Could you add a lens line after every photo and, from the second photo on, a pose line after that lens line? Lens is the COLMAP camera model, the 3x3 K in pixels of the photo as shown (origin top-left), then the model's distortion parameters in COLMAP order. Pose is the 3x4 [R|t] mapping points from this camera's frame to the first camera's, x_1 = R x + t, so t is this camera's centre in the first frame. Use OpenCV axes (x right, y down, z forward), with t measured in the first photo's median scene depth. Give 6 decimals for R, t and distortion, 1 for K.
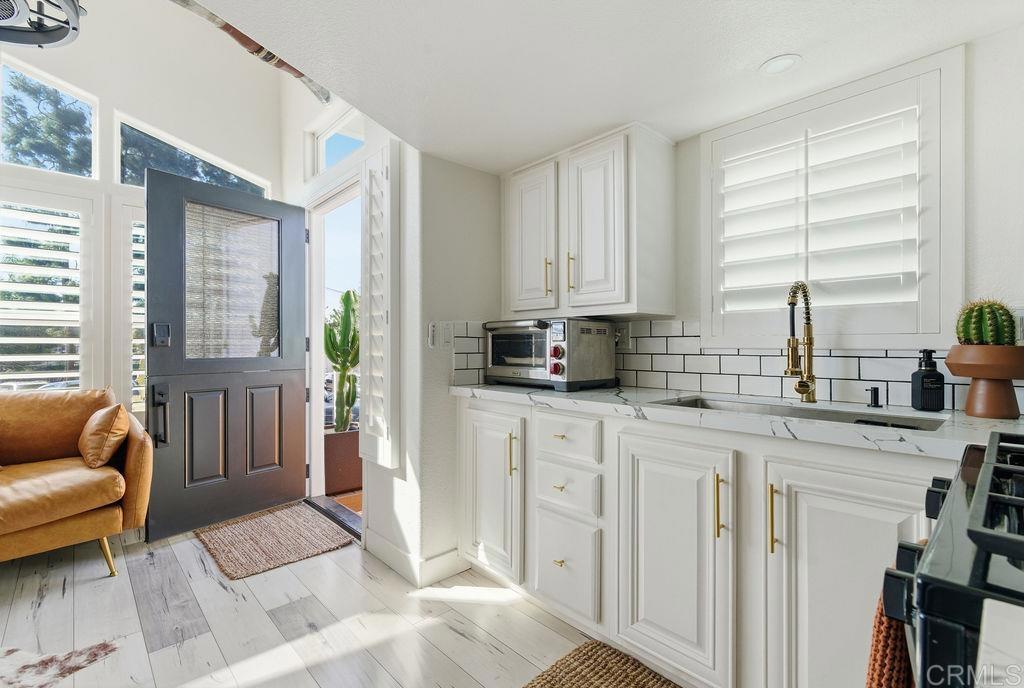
lens RADIAL K [[467.9, 0, 512.0], [0, 467.9, 344.0], [0, 0, 1]] dist [0.000764, 0.000254]
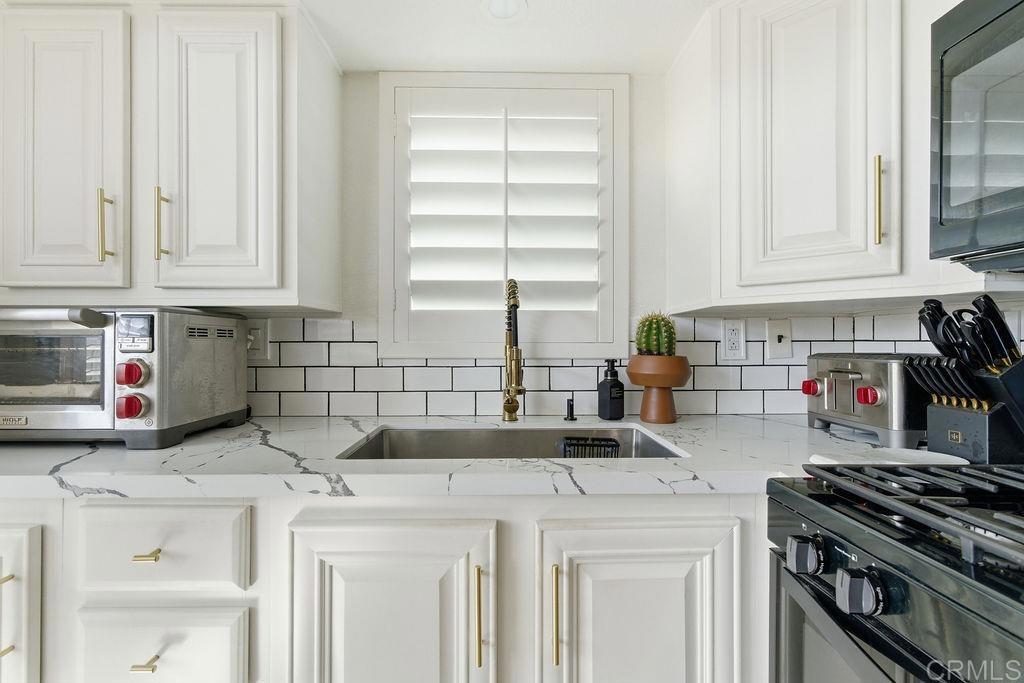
lens RADIAL K [[452.7, 0, 504.7], [0, 452.7, 340.6], [0, 0, 1]] dist [-0.004336, 0.000578]
pose [[0.672742, 0.003073, 0.739870, 0.004963], [-0.003520, 0.999993, -0.000952, -0.019393], [-0.739868, -0.001964, 0.672749, 0.373959]]
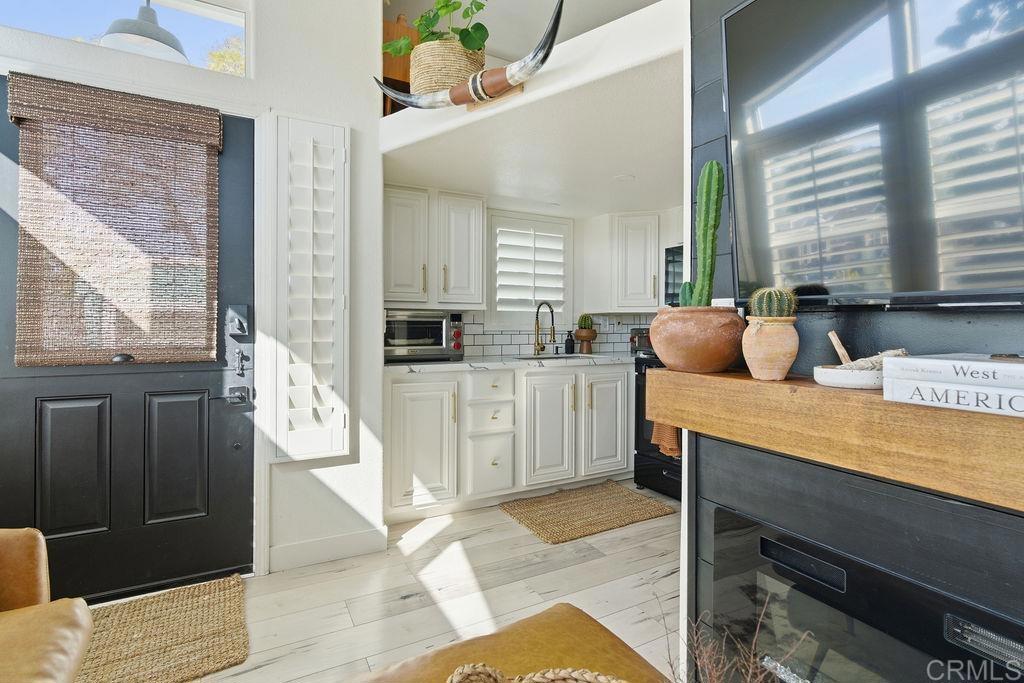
lens RADIAL K [[466.3, 0, 511.2], [0, 466.3, 324.7], [0, 0, 1]] dist [0.000578, 0.000091]
pose [[0.263695, 0.004758, 0.964595, -1.271885], [-0.006150, 0.999976, -0.003251, -0.008815], [-0.964587, -0.005076, 0.263717, 0.457452]]
